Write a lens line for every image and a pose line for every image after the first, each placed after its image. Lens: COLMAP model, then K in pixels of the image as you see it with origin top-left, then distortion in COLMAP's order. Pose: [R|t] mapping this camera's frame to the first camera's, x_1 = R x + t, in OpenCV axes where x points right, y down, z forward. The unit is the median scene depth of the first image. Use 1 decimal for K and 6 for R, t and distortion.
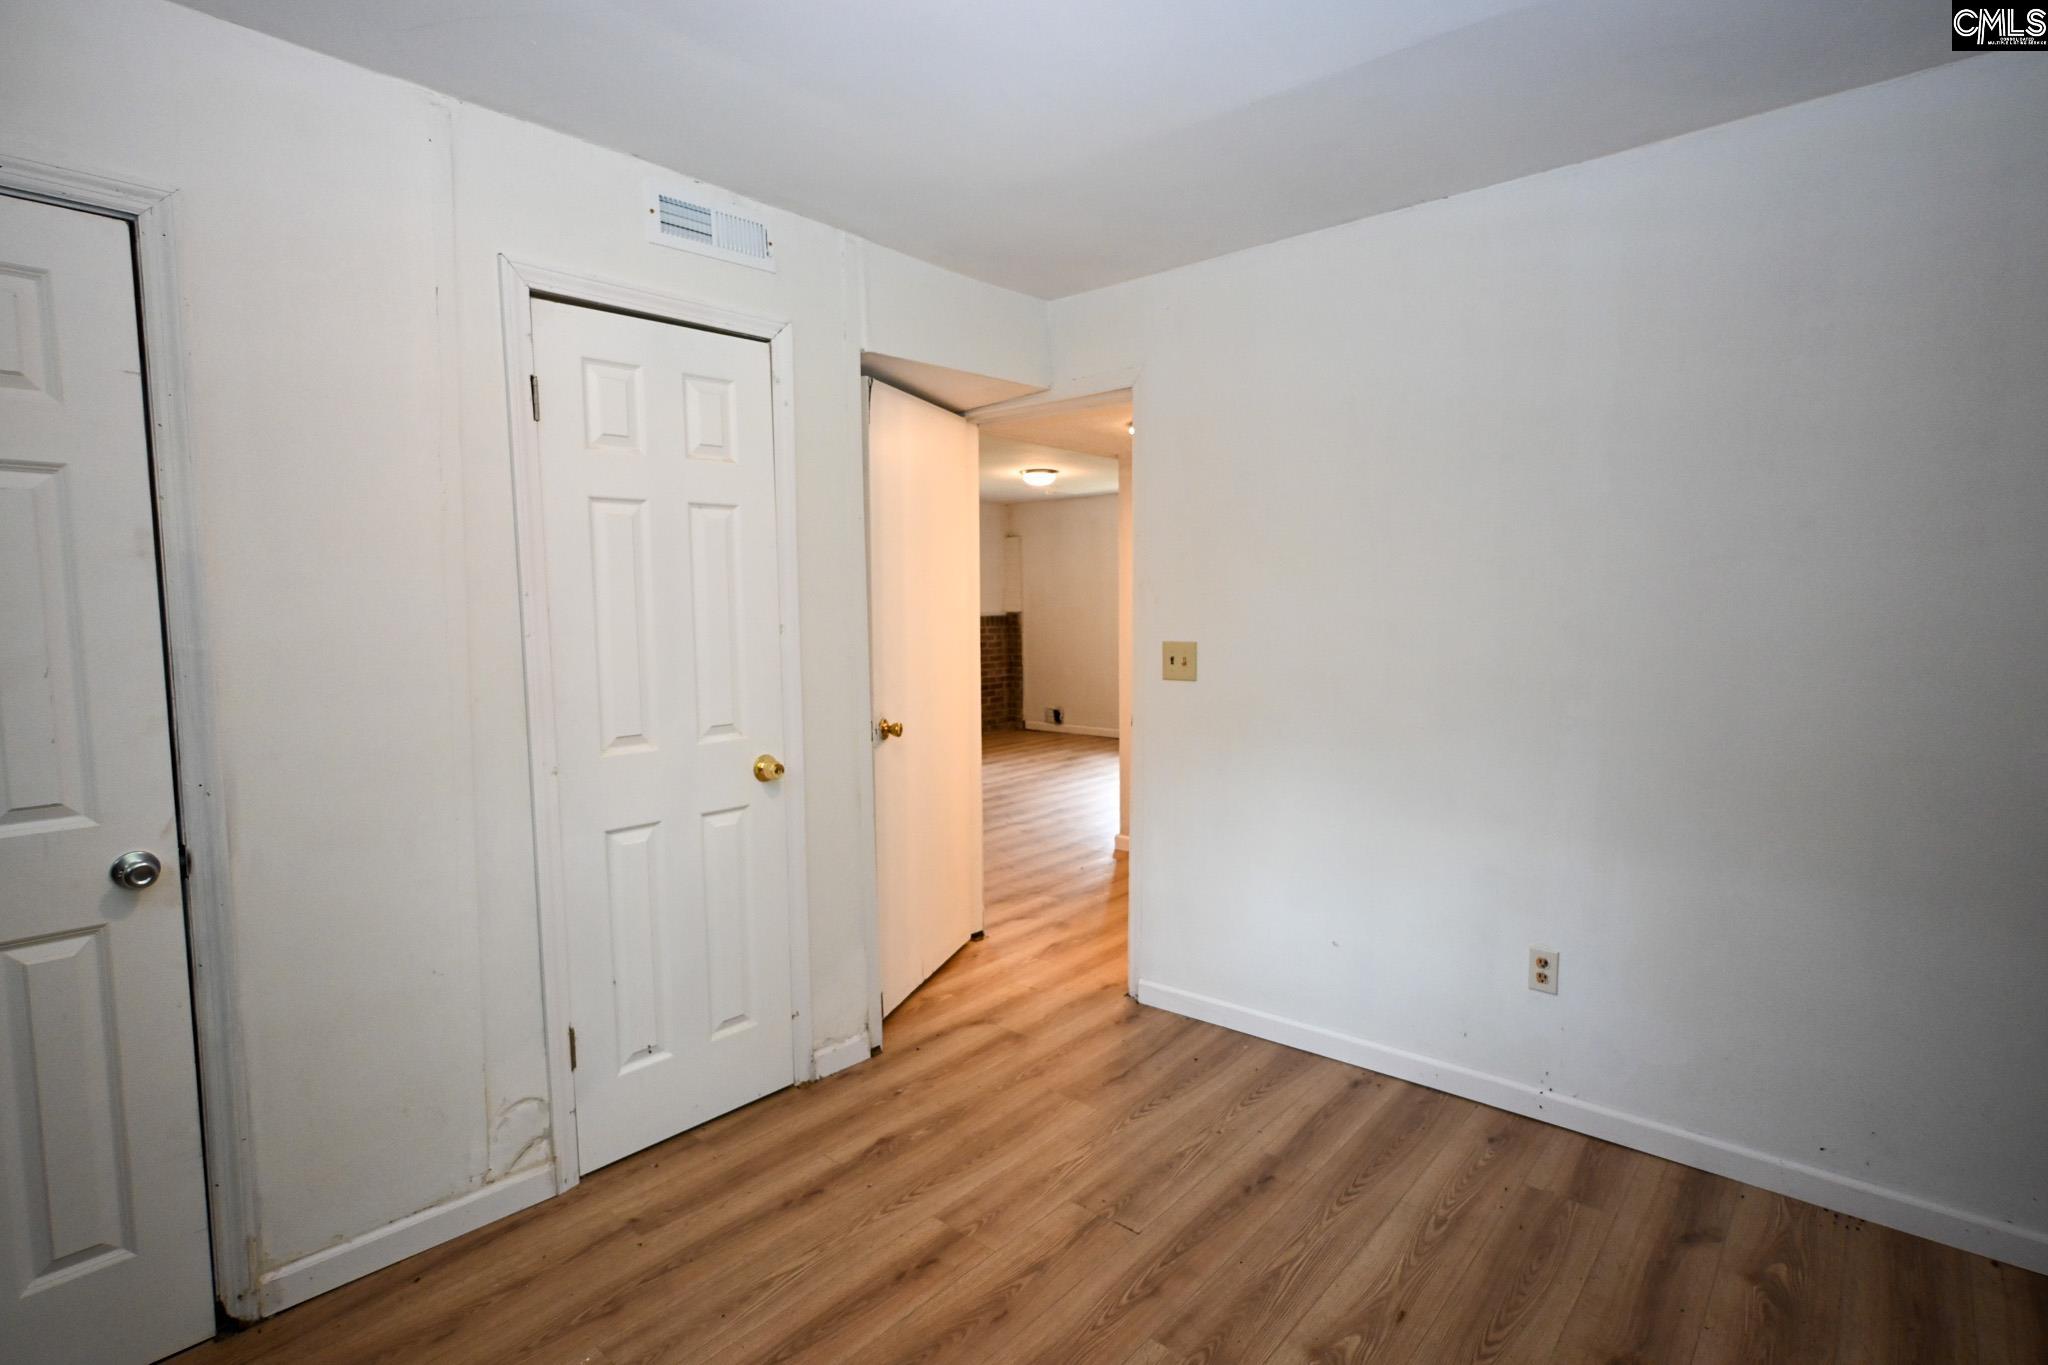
lens RADIAL K [[1027.7, 0, 1023.5], [0, 1027.7, 681.5], [0, 0, 1]] dist [-0.000853, 0.000644]
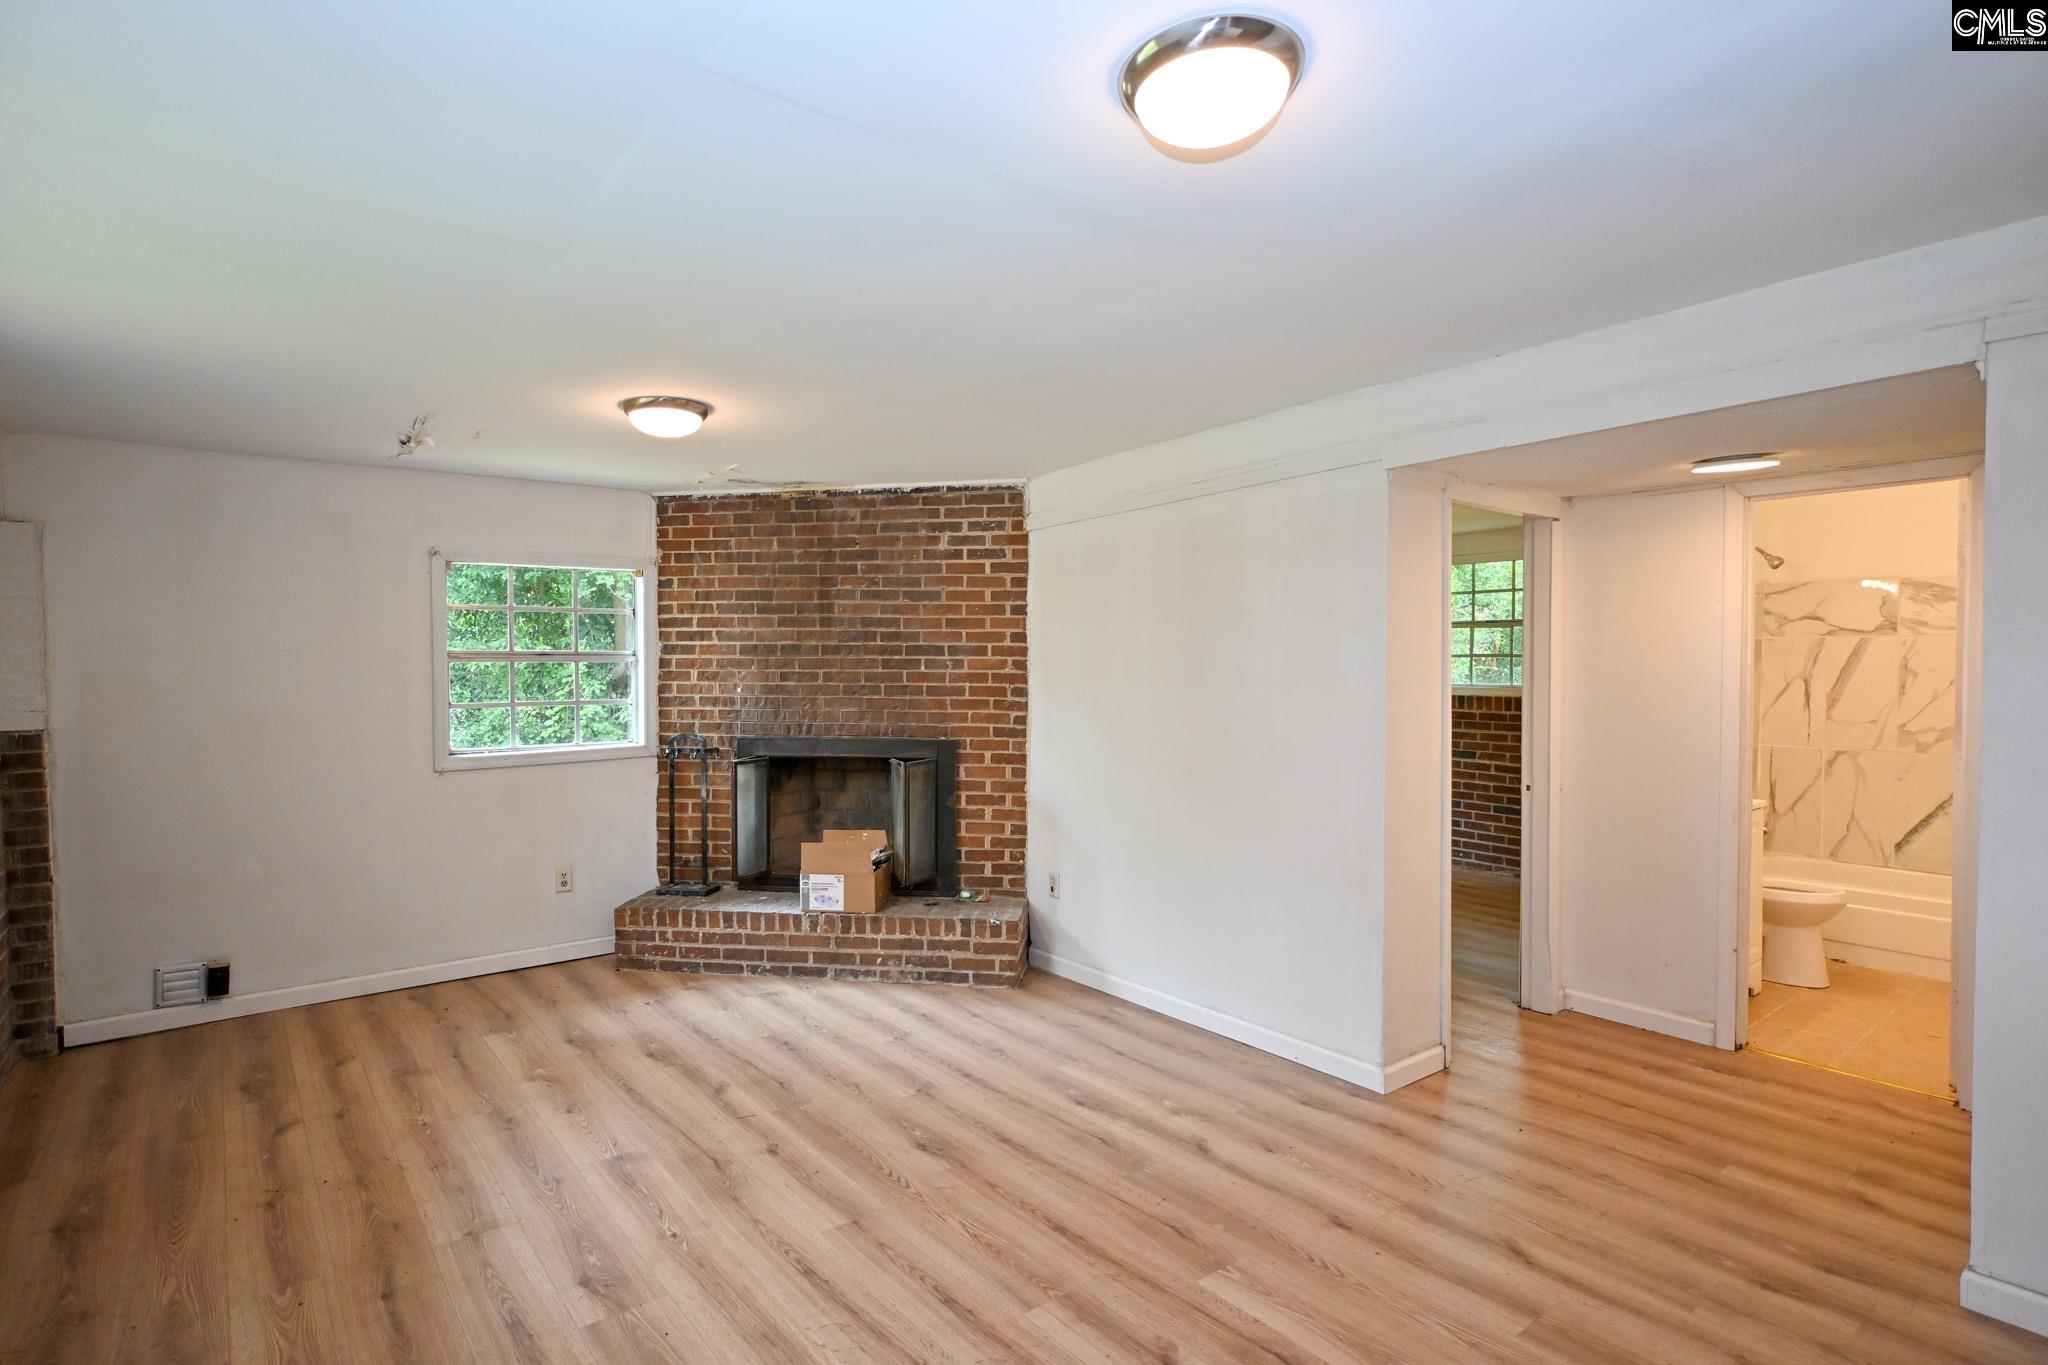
lens RADIAL K [[1027.7, 0, 1031.1], [0, 1027.7, 682.9], [0, 0, 1]] dist [-0.000853, 0.000644]
pose [[0.175028, -0.008607, 0.984526, -0.301040], [0.086173, 0.996258, -0.006610, -0.051649], [-0.980785, 0.085997, 0.175115, 0.591116]]
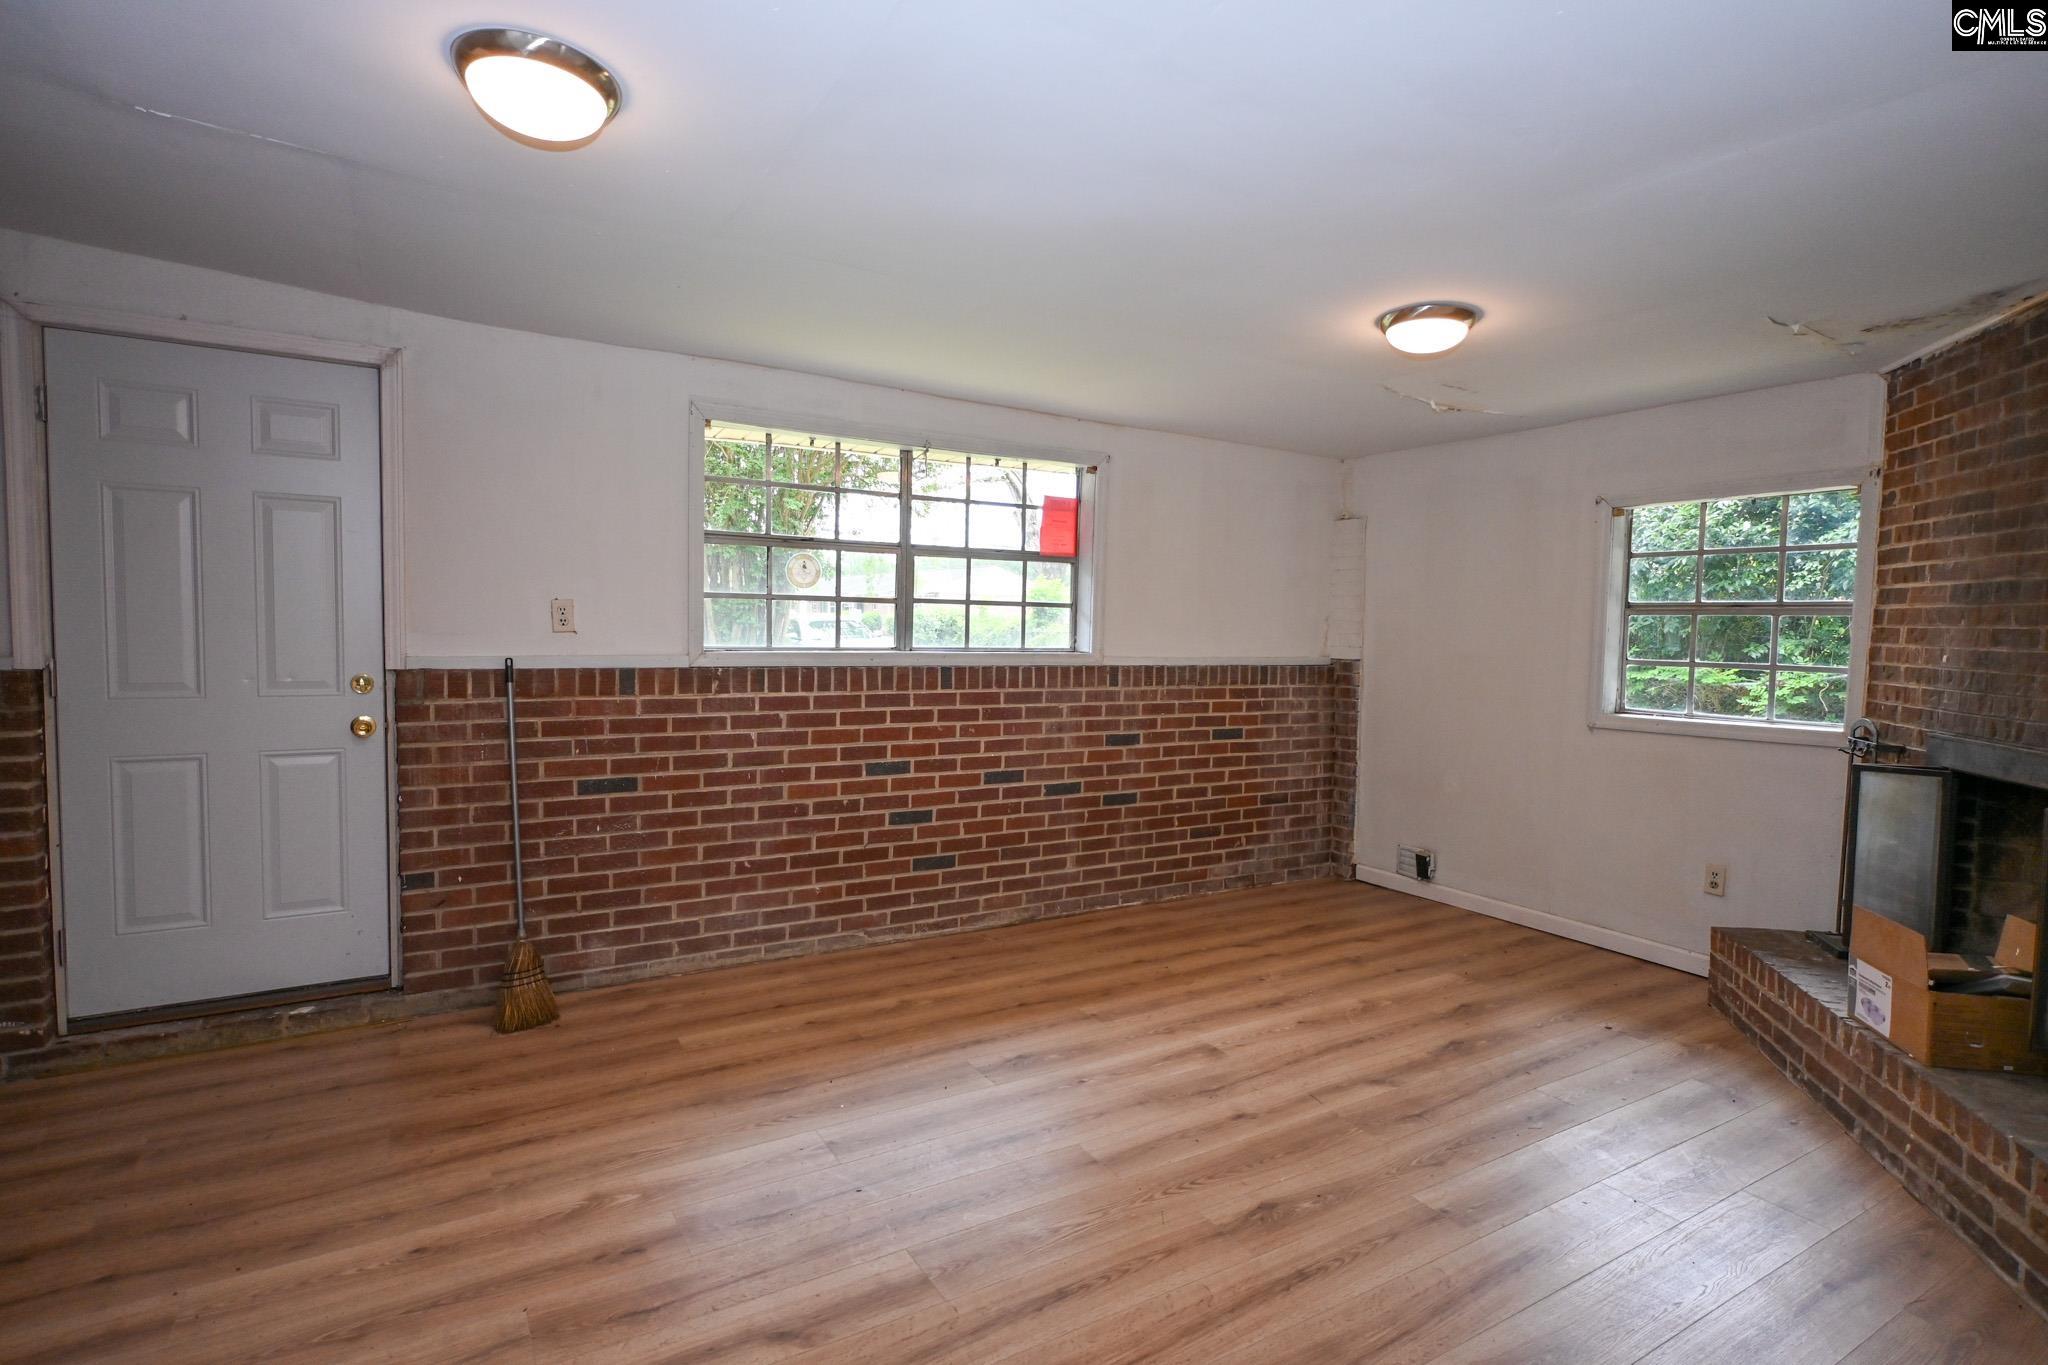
lens RADIAL K [[1027.7, 0, 1033.7], [0, 1027.7, 685.3], [0, 0, 1]] dist [-0.000853, 0.000644]
pose [[0.954140, 0.047047, -0.295640, -0.004972], [-0.055432, 0.998261, -0.020040, -0.034409], [0.294184, 0.035508, 0.955089, 0.441854]]
